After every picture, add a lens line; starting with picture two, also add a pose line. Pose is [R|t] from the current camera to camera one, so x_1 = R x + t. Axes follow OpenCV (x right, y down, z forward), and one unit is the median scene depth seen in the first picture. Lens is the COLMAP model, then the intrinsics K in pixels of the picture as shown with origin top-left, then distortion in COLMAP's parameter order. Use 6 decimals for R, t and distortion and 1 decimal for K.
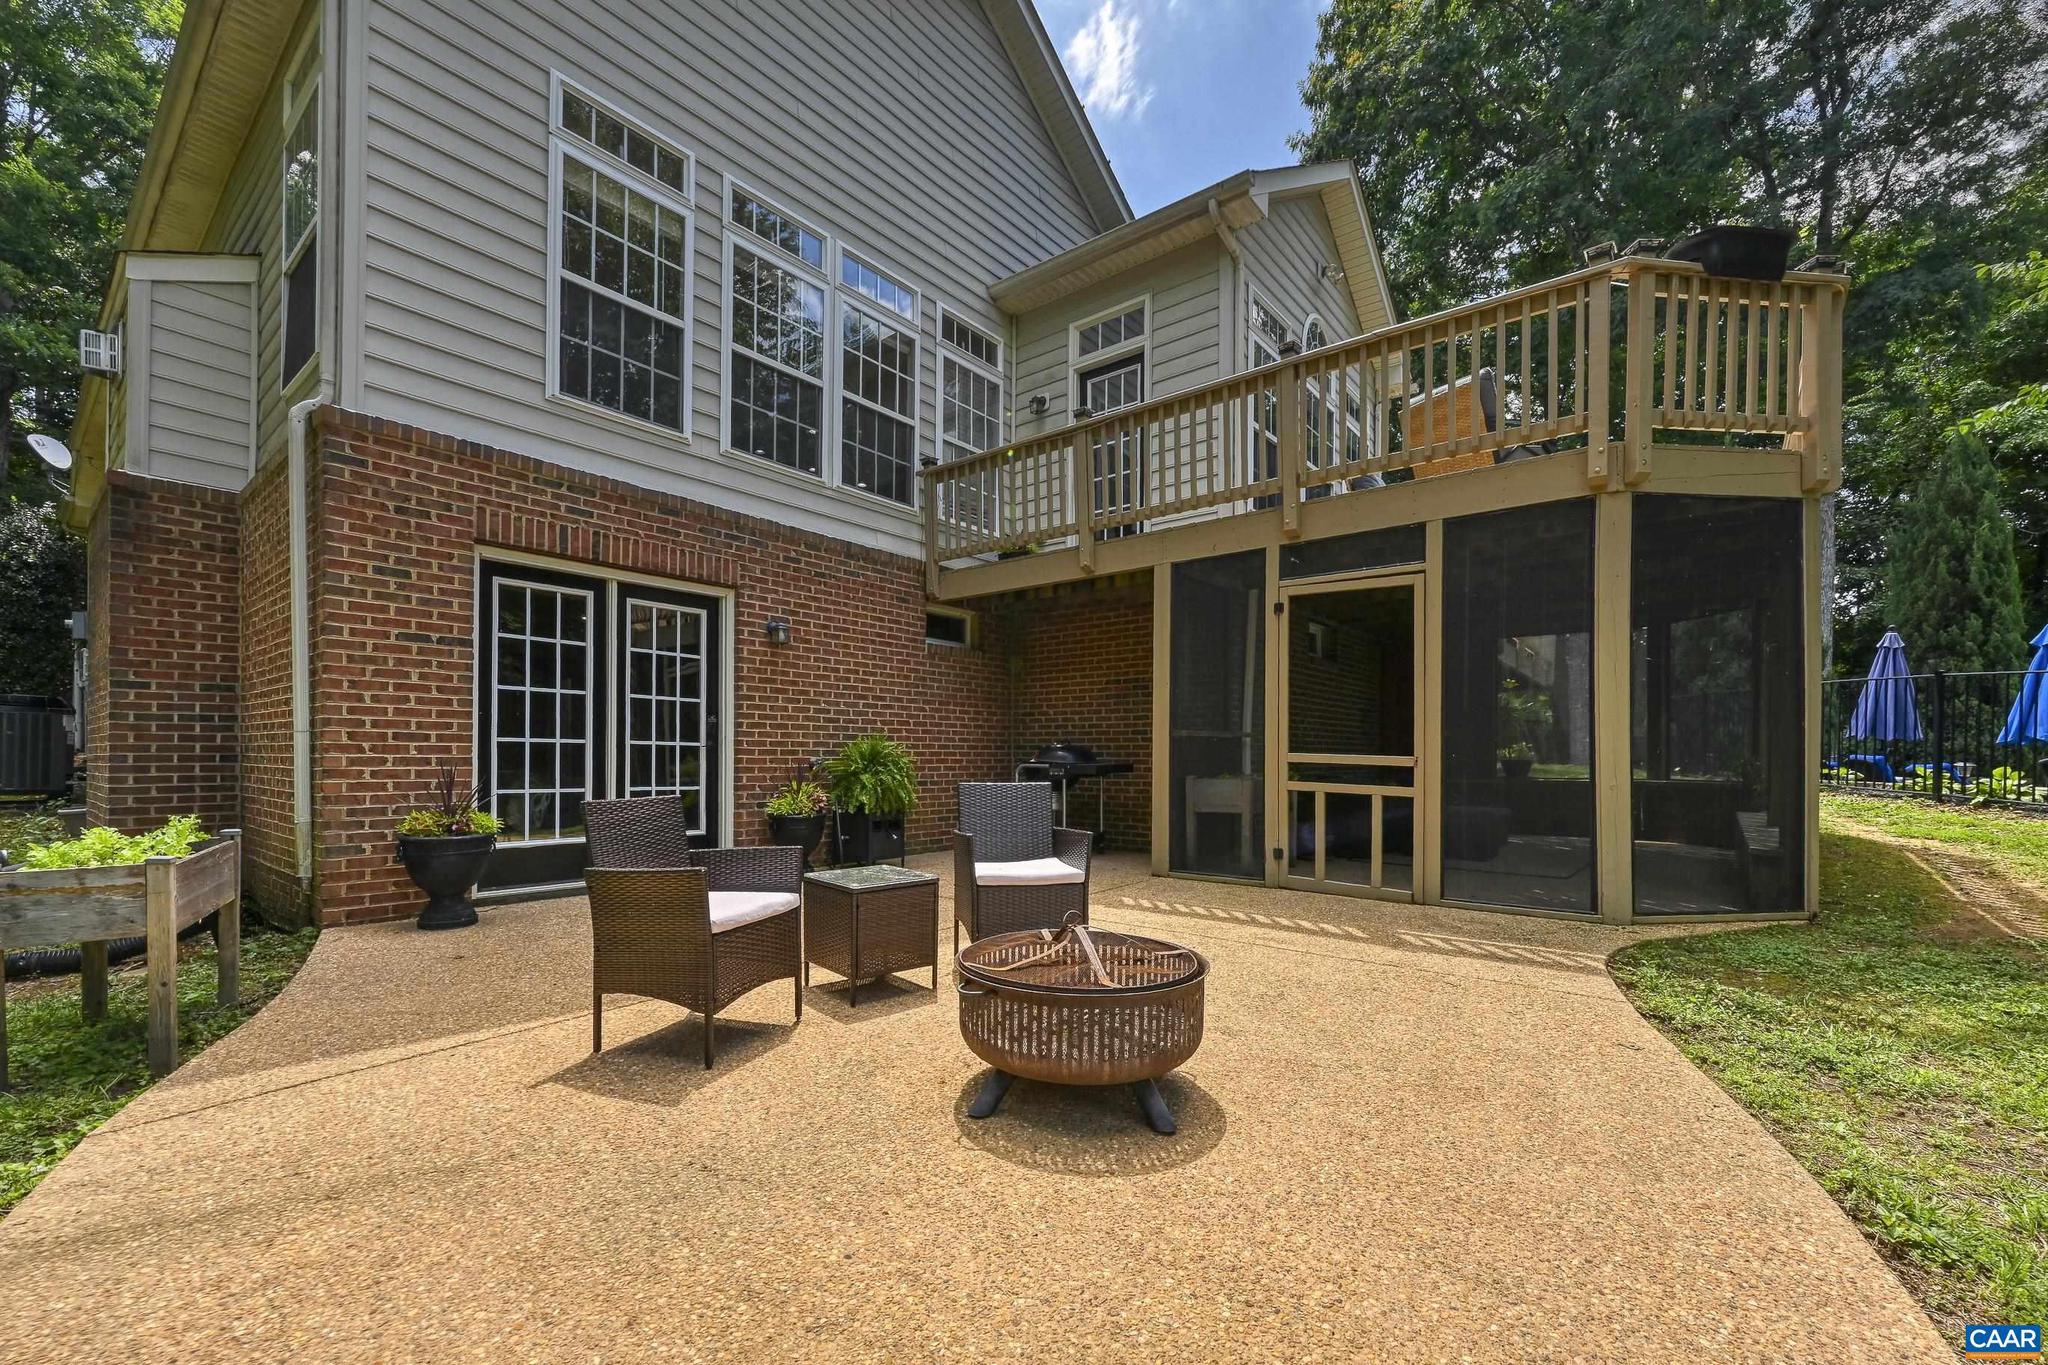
lens RADIAL K [[831.1, 0, 1009.3], [0, 831.1, 761.2], [0, 0, 1]] dist [0.000219, -0.000011]
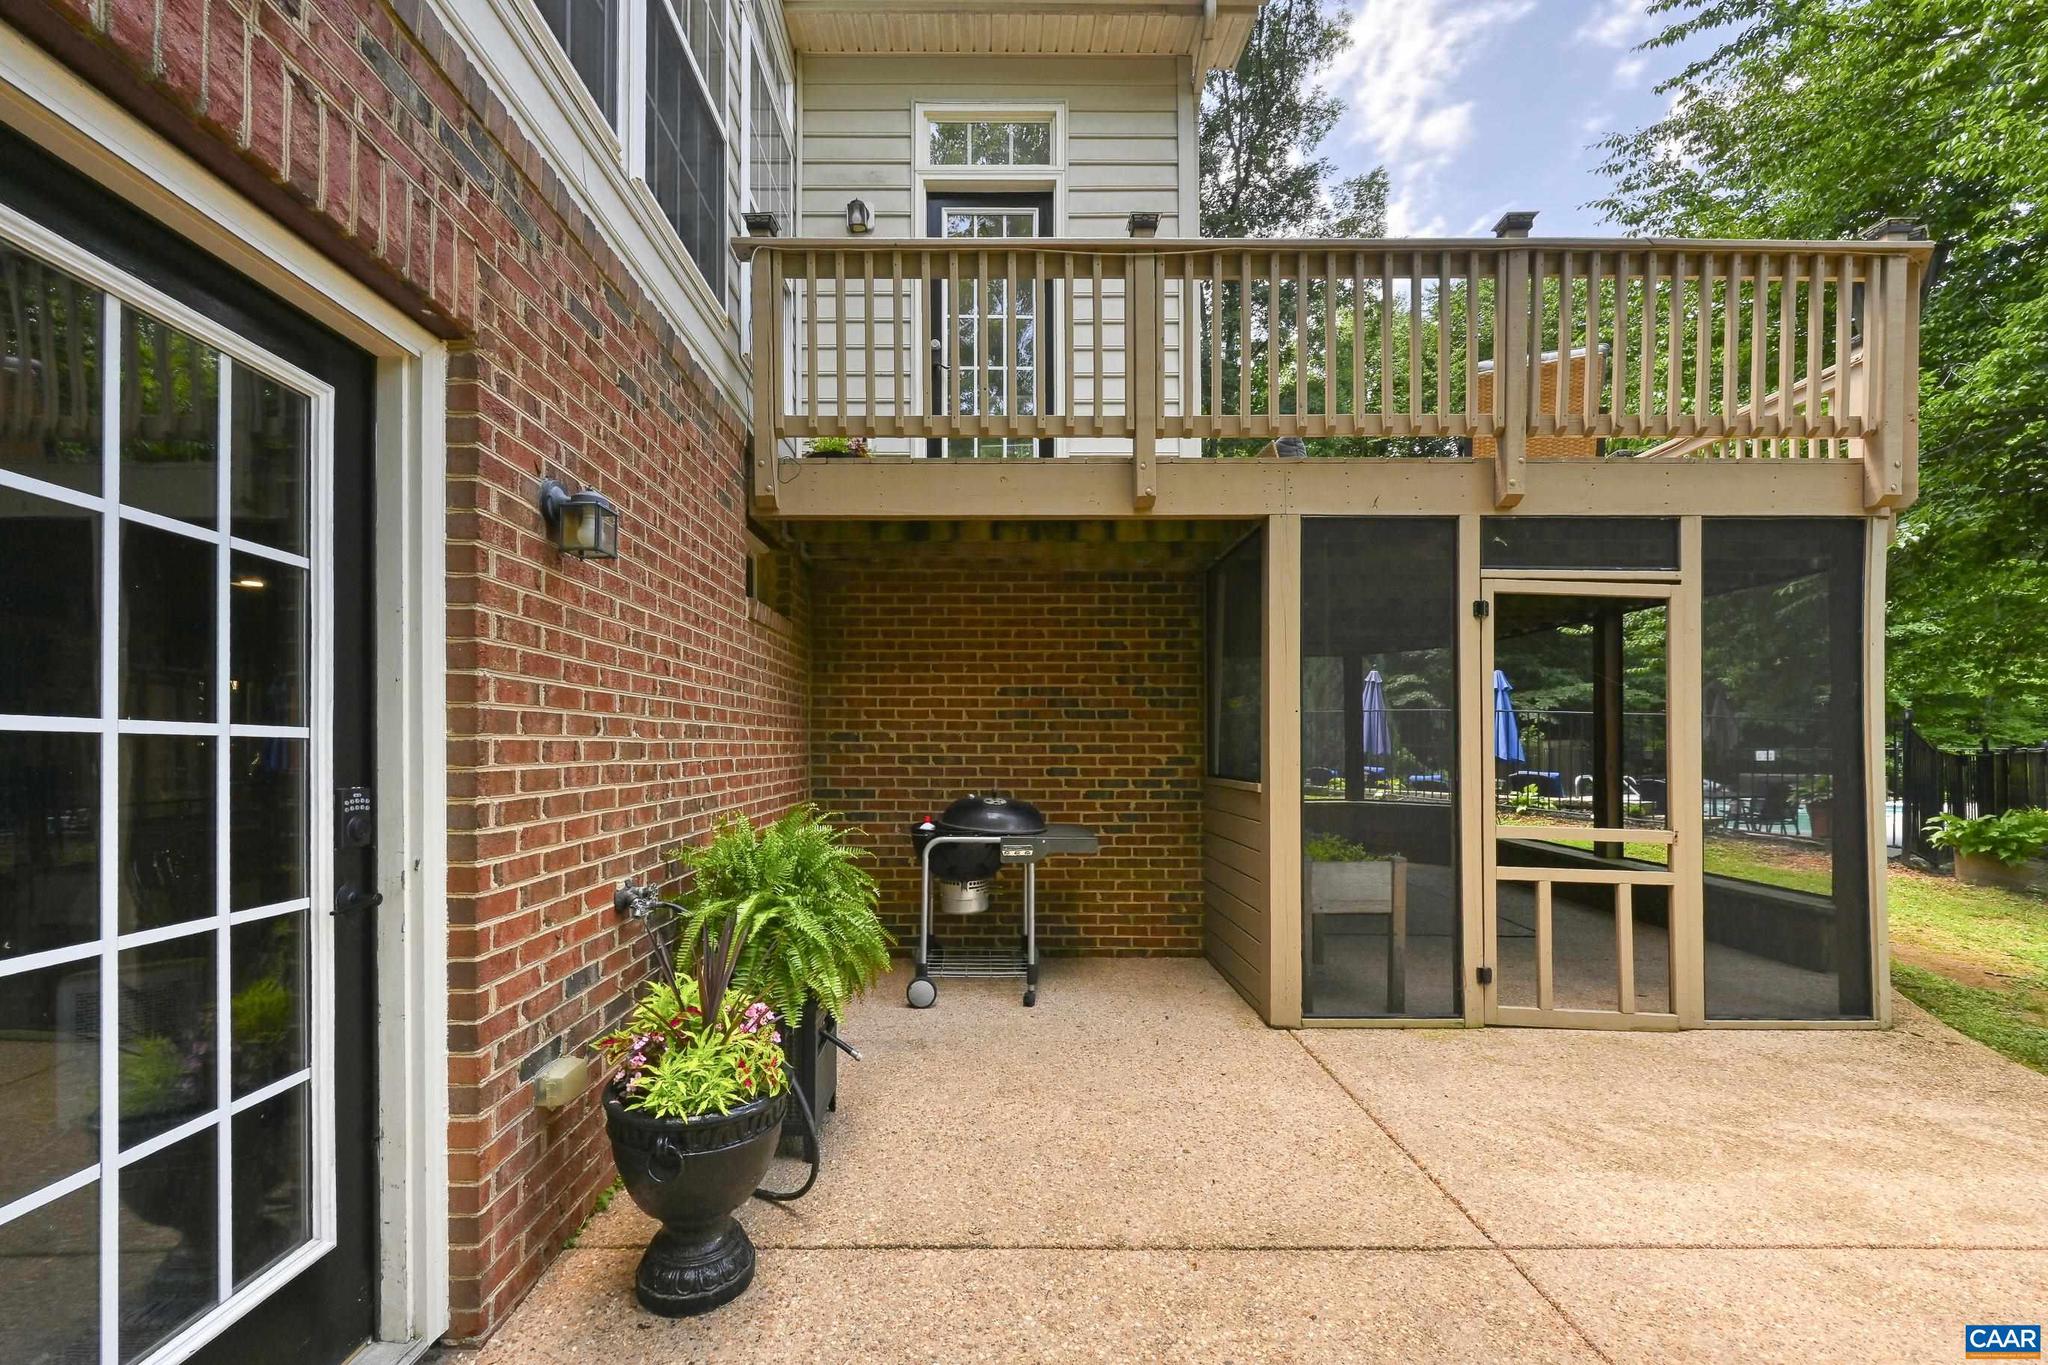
lens RADIAL K [[828.3, 0, 981.7], [0, 828.3, 743.0], [0, 0, 1]] dist [0.000064, -0.000060]
pose [[0.773529, -0.000486, 0.633761, -0.390332], [0.004212, 0.999982, -0.004374, -0.070863], [-0.633747, 0.006053, 0.773517, 0.701683]]
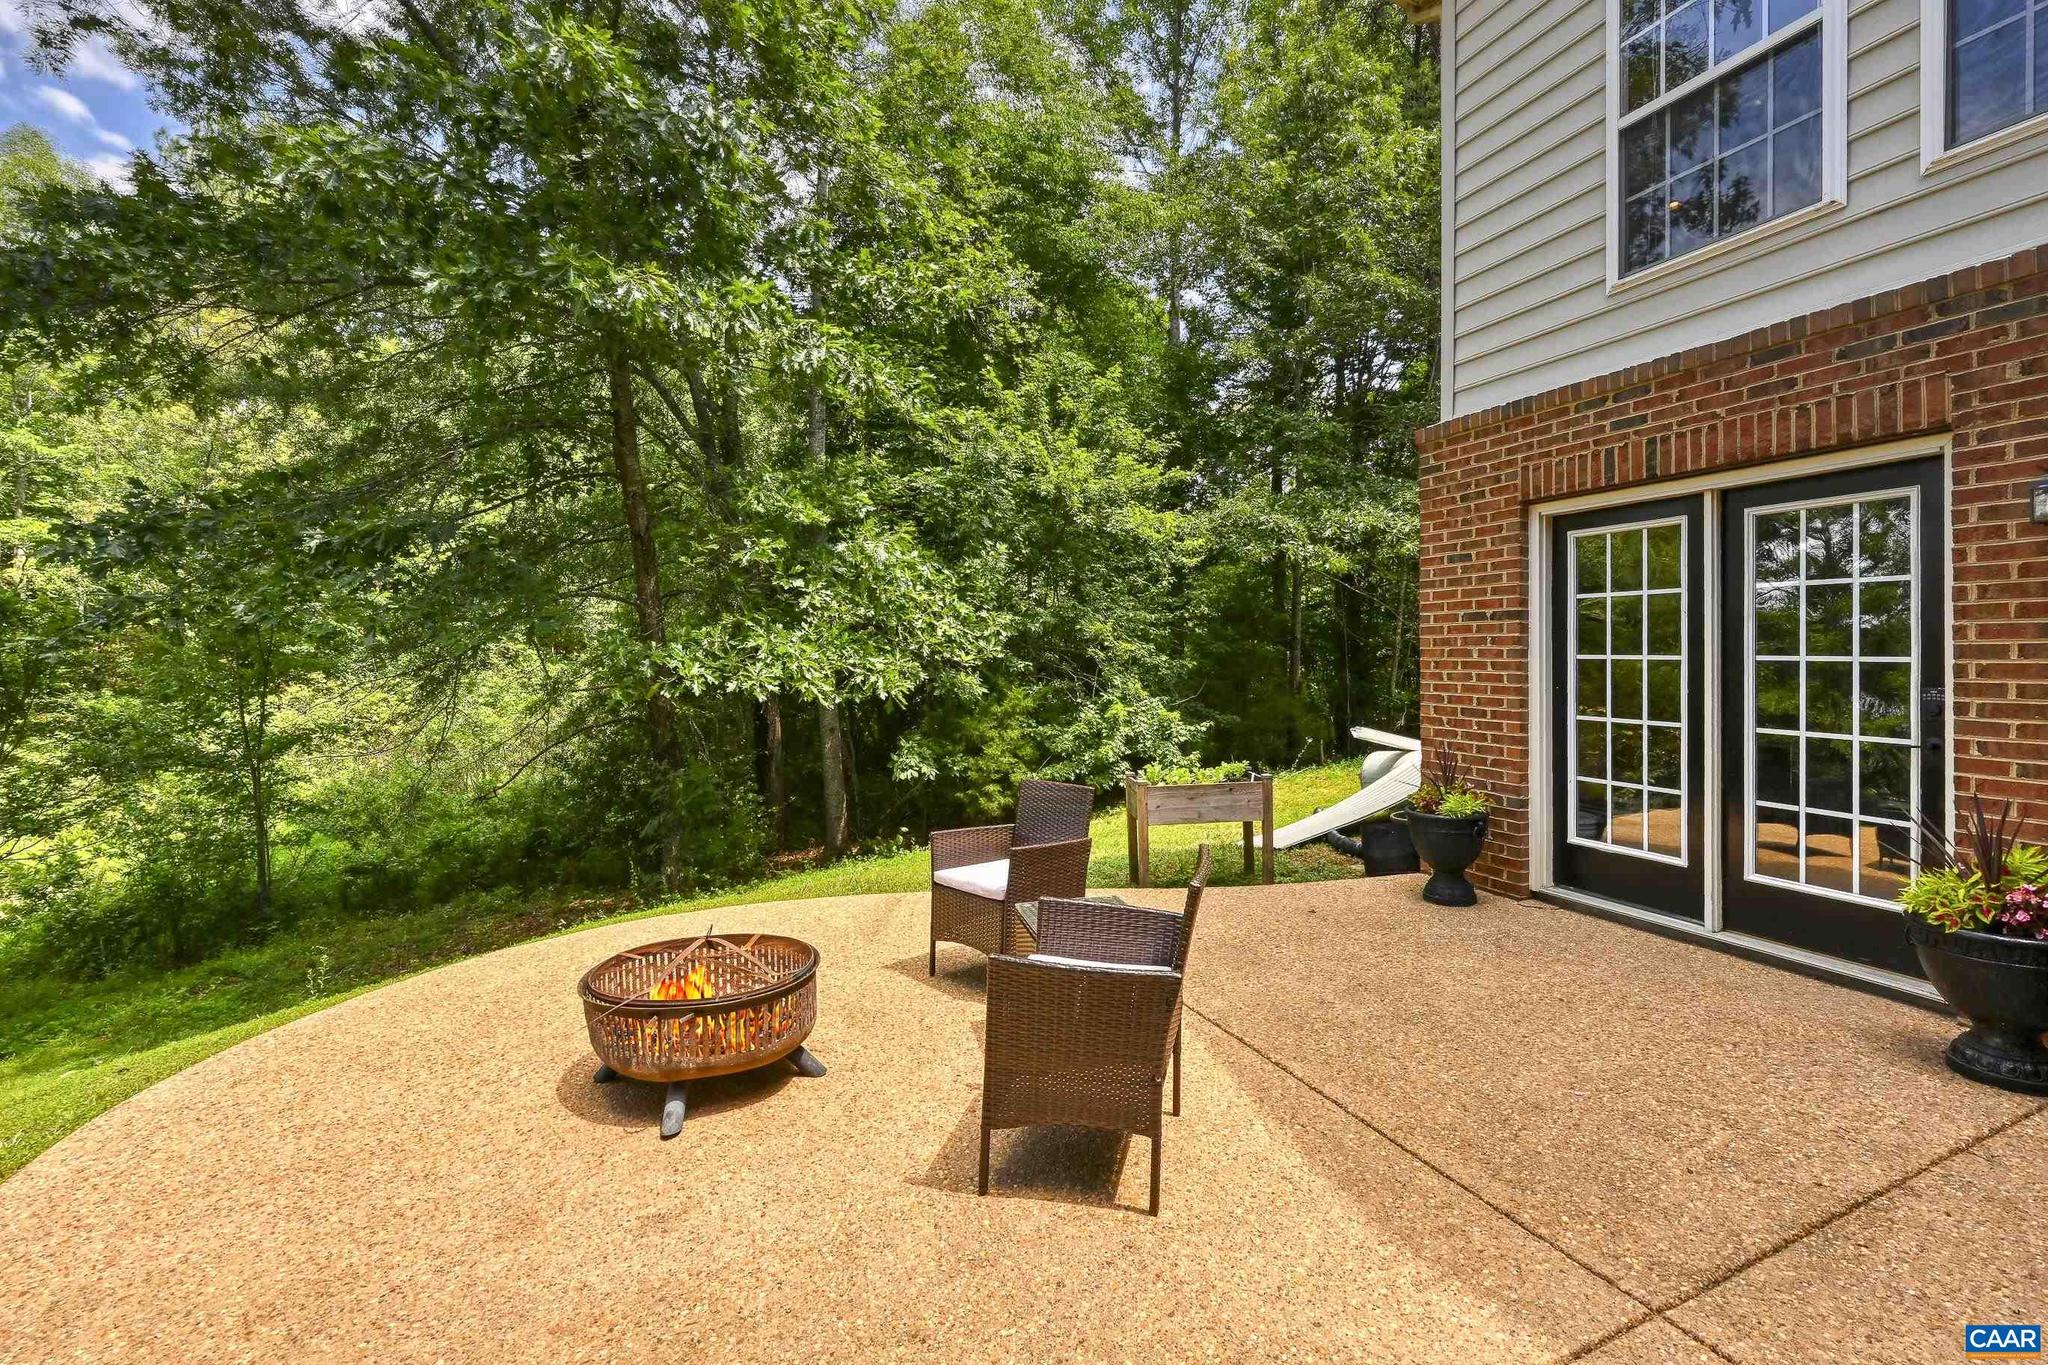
lens RADIAL K [[848.4, 0, 1022.4], [0, 848.4, 646.3], [0, 0, 1]] dist [-0.002665, -0.000286]
pose [[-0.454664, -0.010367, -0.890603, 0.382946], [0.003025, 0.999909, -0.013184, -0.079247], [0.890658, -0.008689, -0.454591, 0.778735]]
